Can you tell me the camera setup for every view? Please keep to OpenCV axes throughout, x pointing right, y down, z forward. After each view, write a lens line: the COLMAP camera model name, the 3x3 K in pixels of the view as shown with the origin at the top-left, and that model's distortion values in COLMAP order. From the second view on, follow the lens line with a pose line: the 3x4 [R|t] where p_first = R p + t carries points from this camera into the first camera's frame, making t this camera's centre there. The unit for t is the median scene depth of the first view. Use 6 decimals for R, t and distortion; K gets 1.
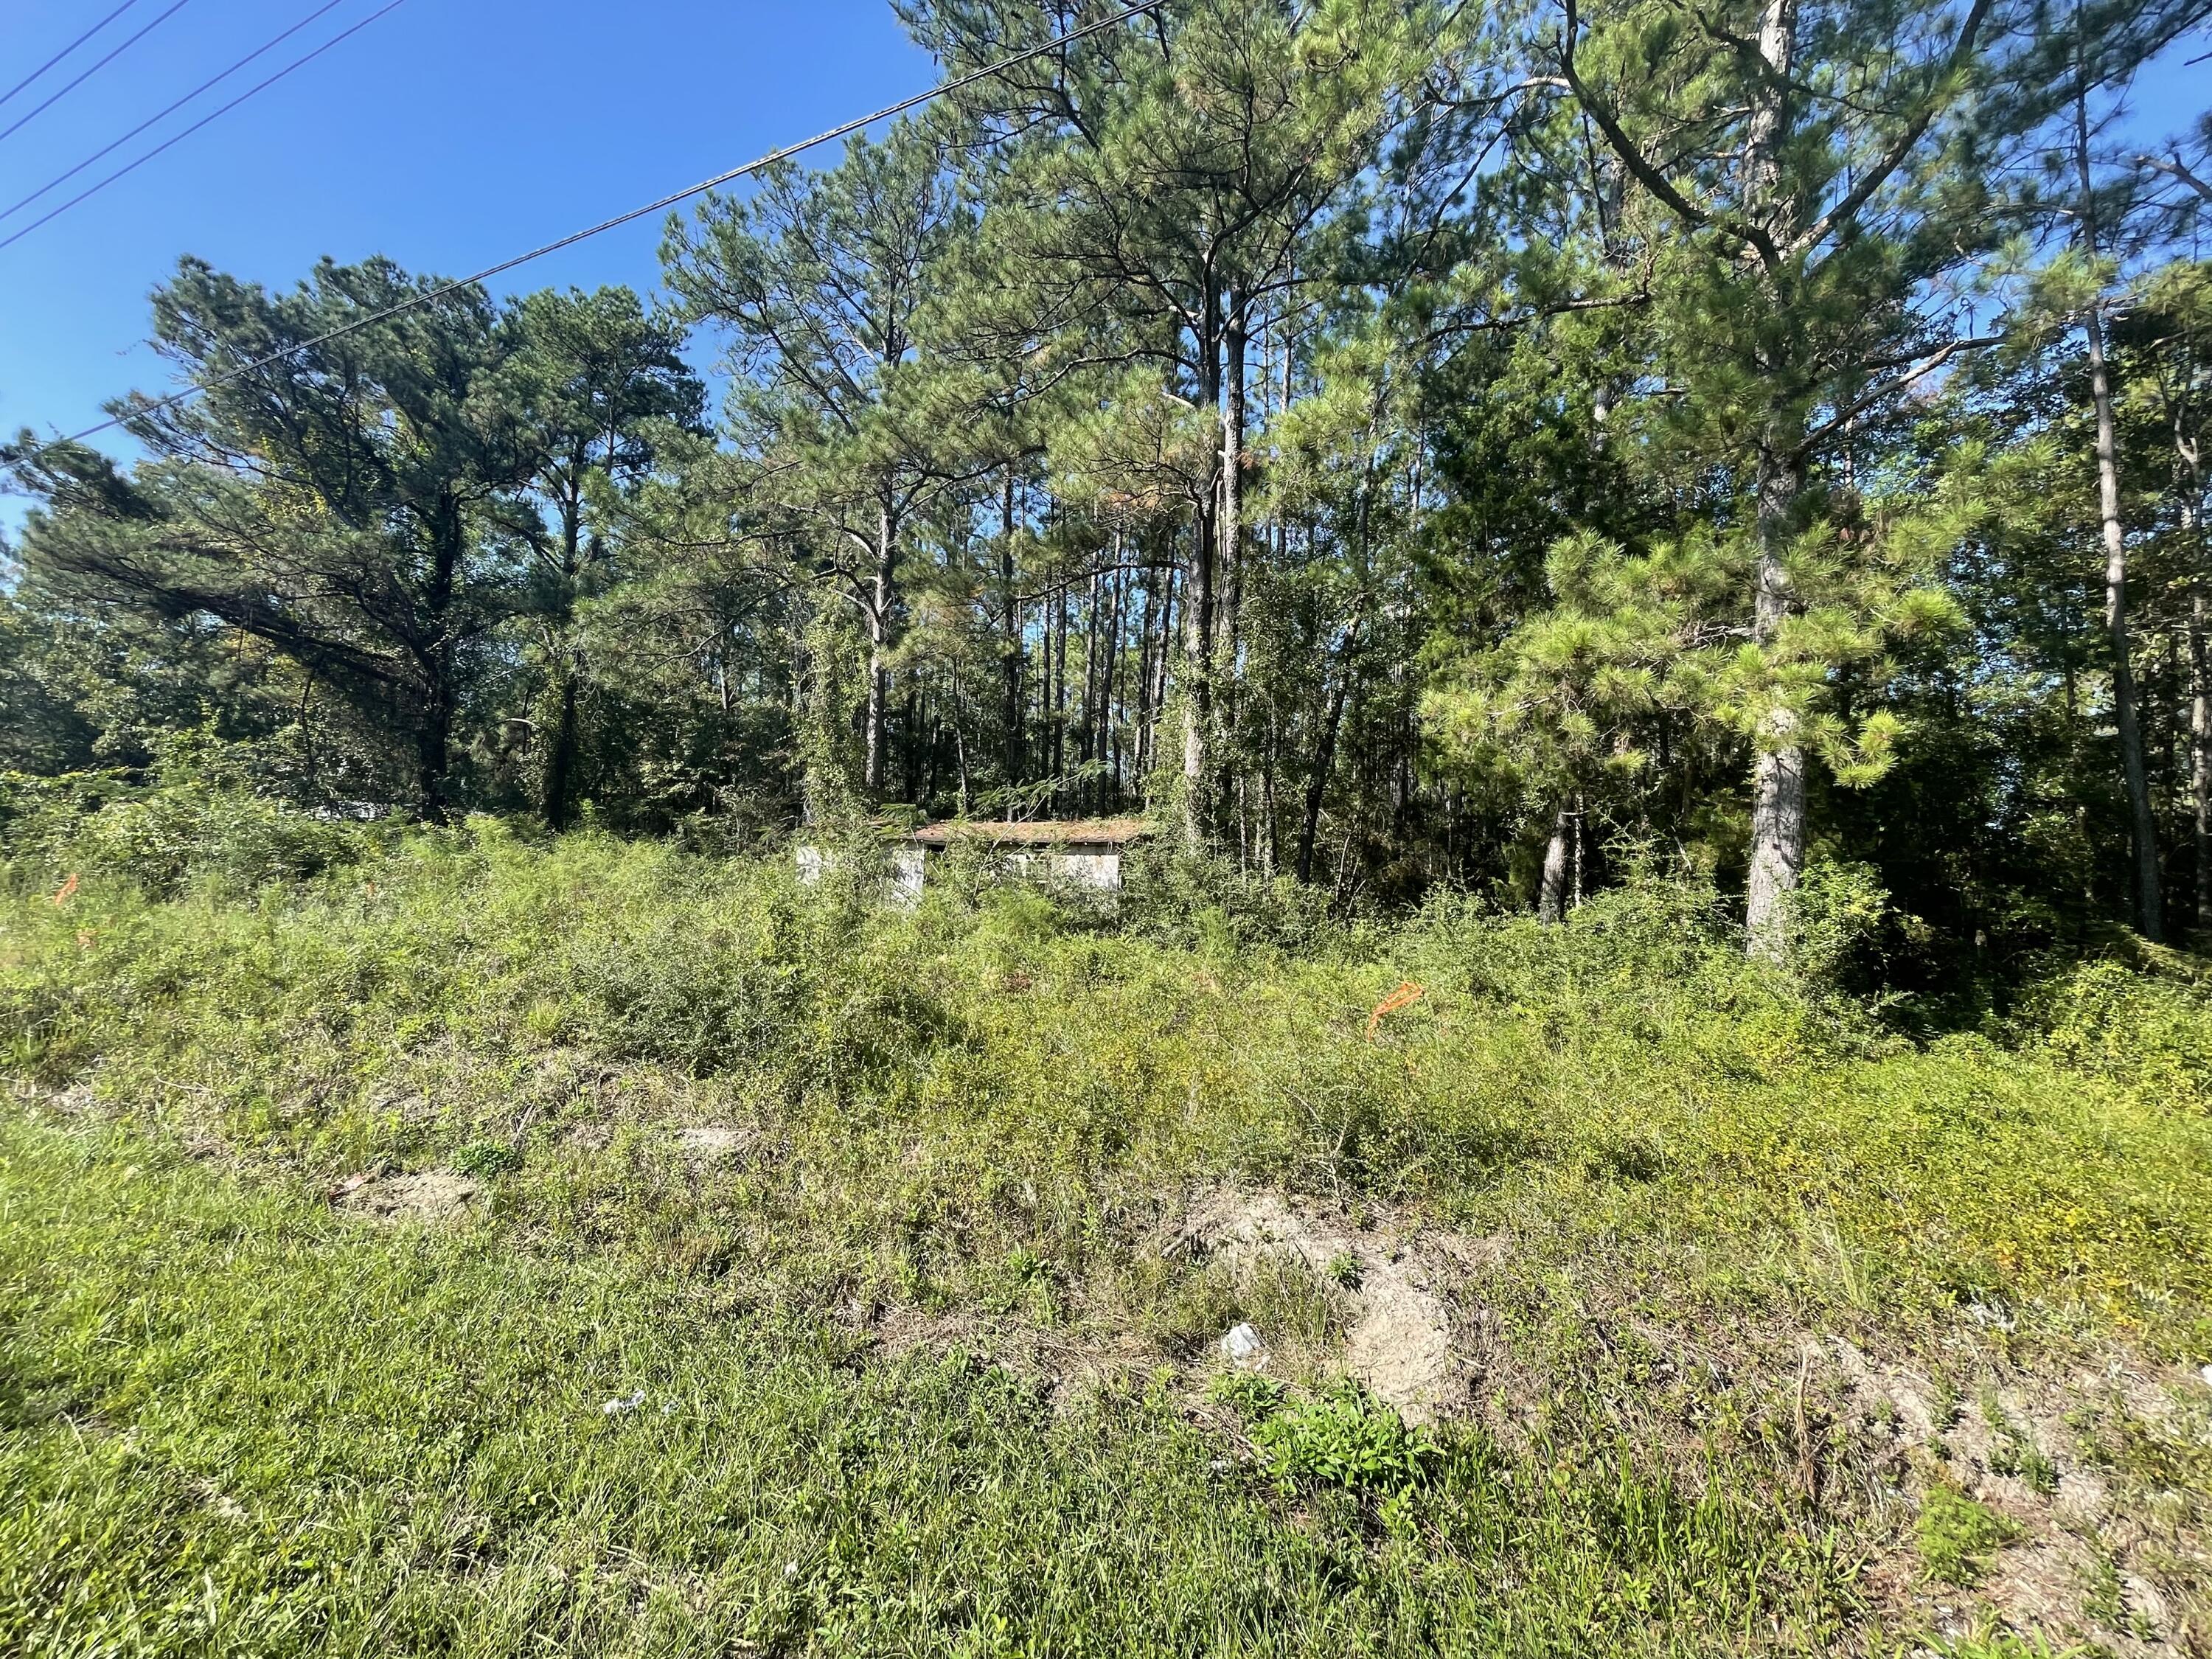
lens RADIAL K [[909.3, 0, 1106.0], [0, 909.3, 829.5], [0, 0, 1]] dist [0.000390, -0.000014]
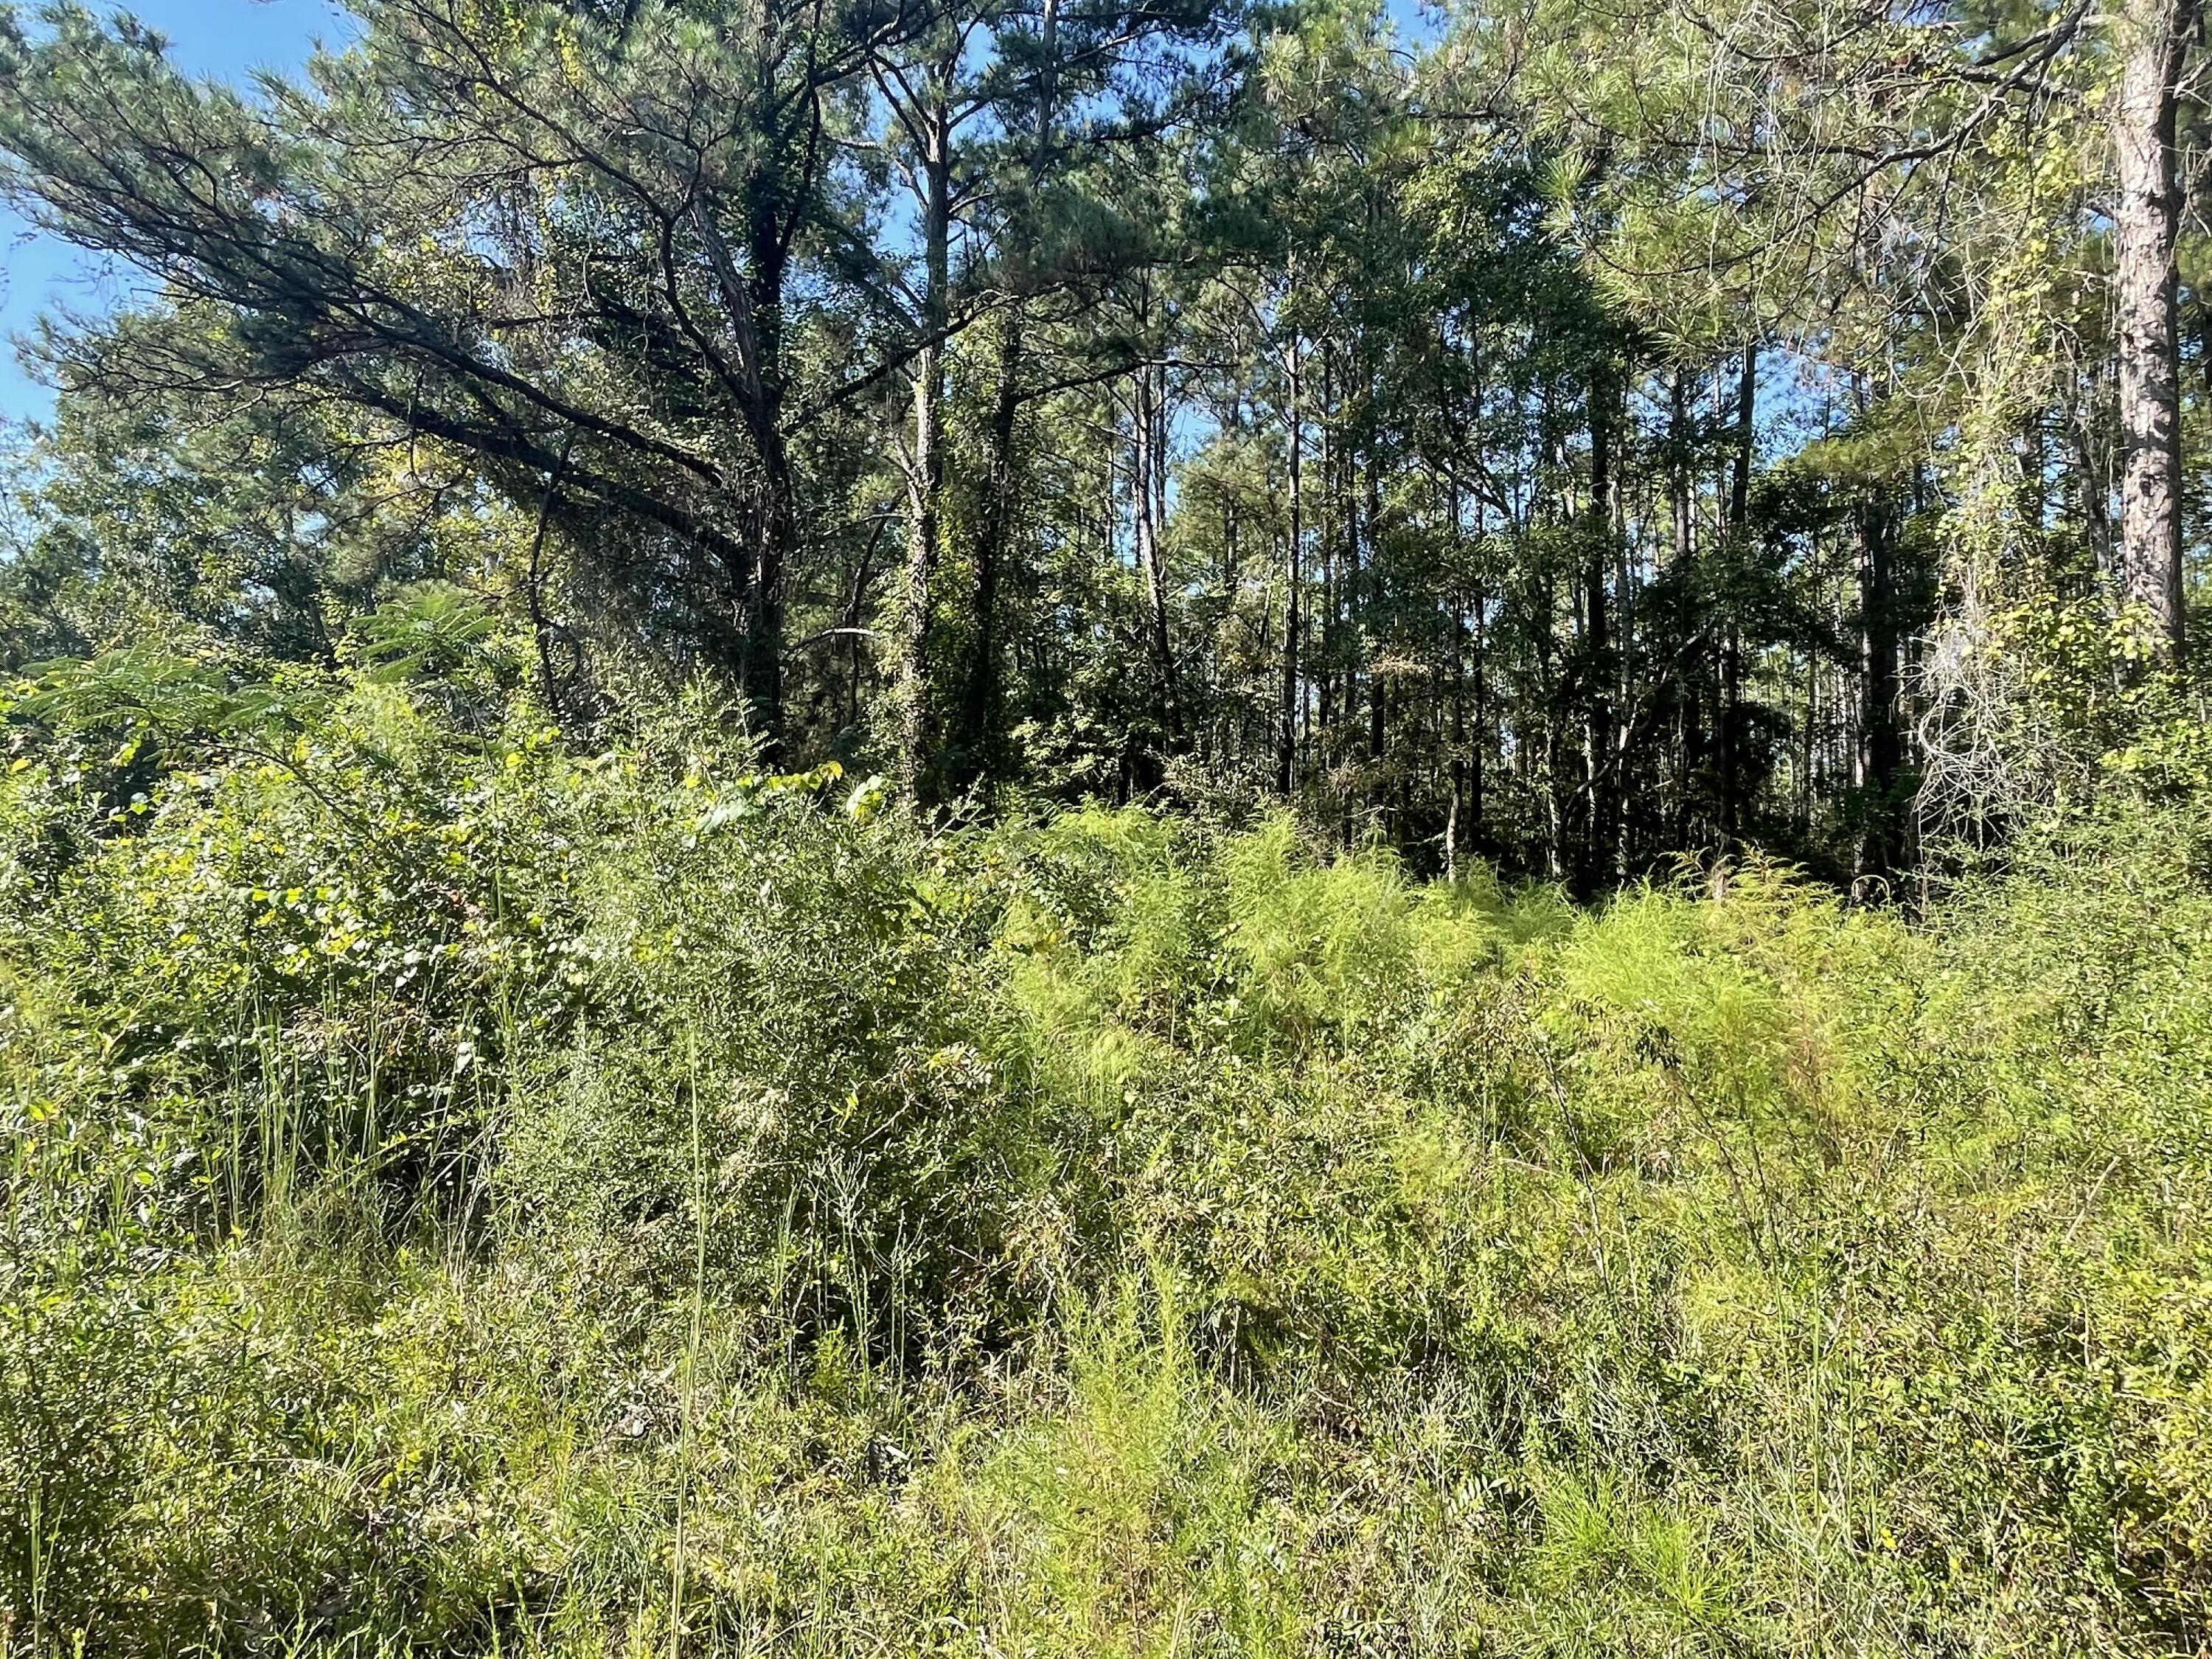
lens RADIAL K [[1384.1, 0, 1106.0], [0, 1384.1, 829.5], [0, 0, 1]] dist [0.029891, -0.038933]
pose [[0.969343, -0.035275, -0.243166, -0.702816], [0.033650, 0.999375, -0.010837, -0.001743], [0.243396, 0.002322, 0.969924, 0.644175]]
